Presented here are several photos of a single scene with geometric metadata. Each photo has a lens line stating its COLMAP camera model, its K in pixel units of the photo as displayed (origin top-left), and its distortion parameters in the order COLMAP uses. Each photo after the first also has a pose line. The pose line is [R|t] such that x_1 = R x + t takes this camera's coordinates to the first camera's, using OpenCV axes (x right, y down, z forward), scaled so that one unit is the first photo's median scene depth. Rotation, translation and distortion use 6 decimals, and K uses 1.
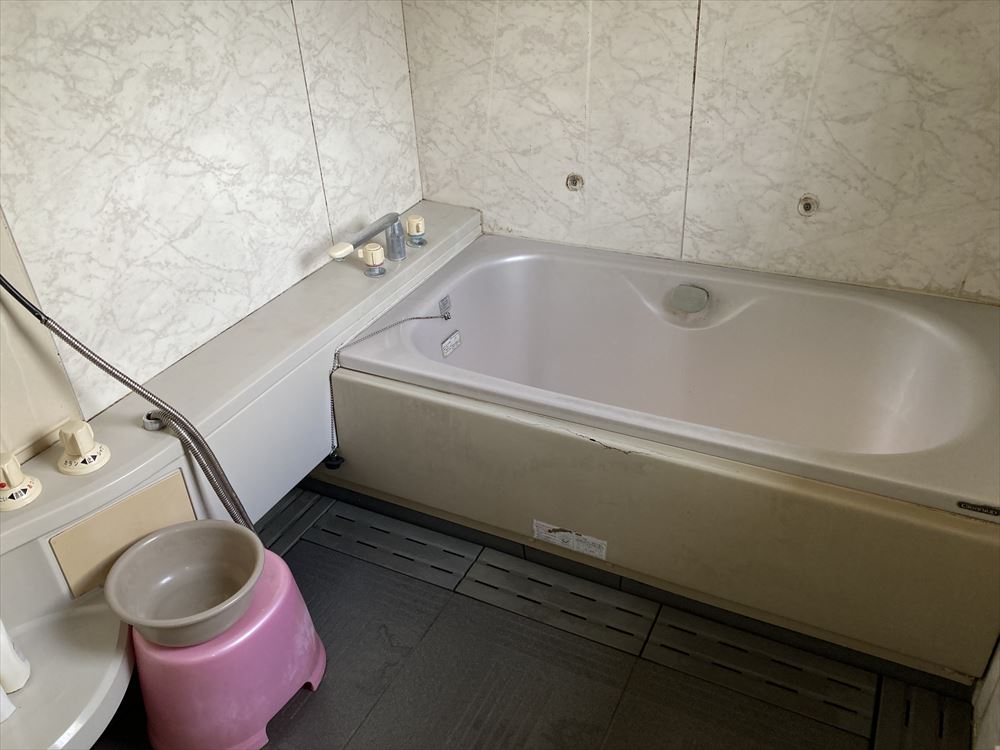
lens RADIAL K [[822.5, 0, 499.0], [0, 822.5, 374.3], [0, 0, 1]] dist [-0.002117, -0.005049]
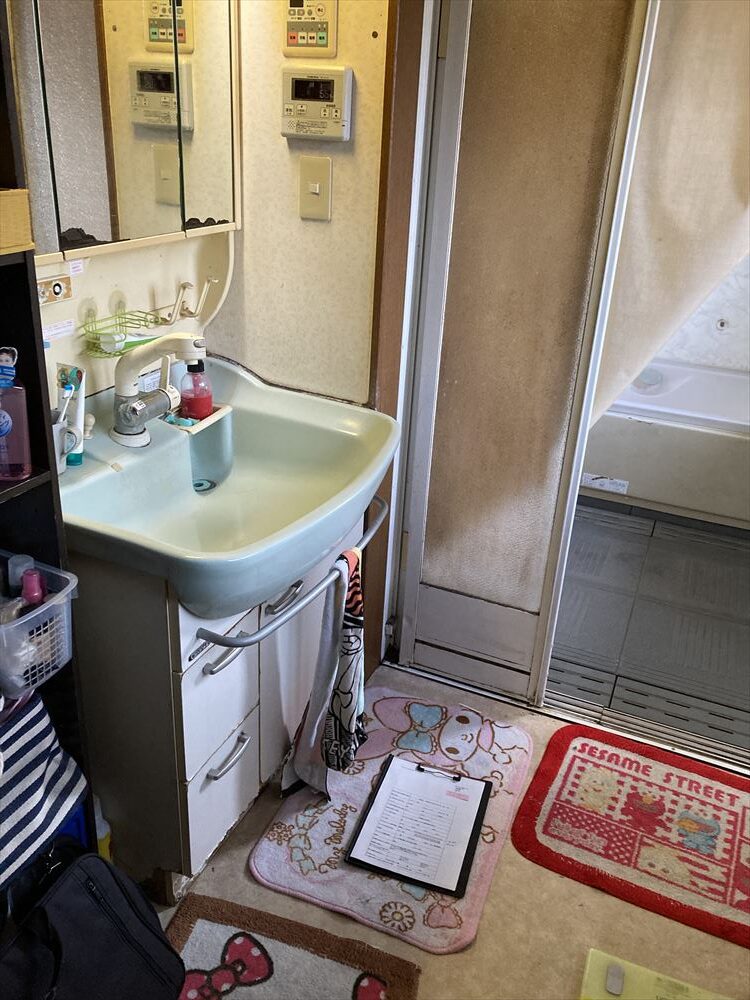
lens RADIAL K [[822.5, 0, 375.3], [0, 822.5, 499.0], [0, 0, 1]] dist [-0.002117, -0.005049]
pose [[0.992907, 0.065200, 0.099417, -0.522863], [-0.052727, 0.990968, -0.123299, 0.429769], [-0.106558, 0.117182, 0.987377, -0.633135]]
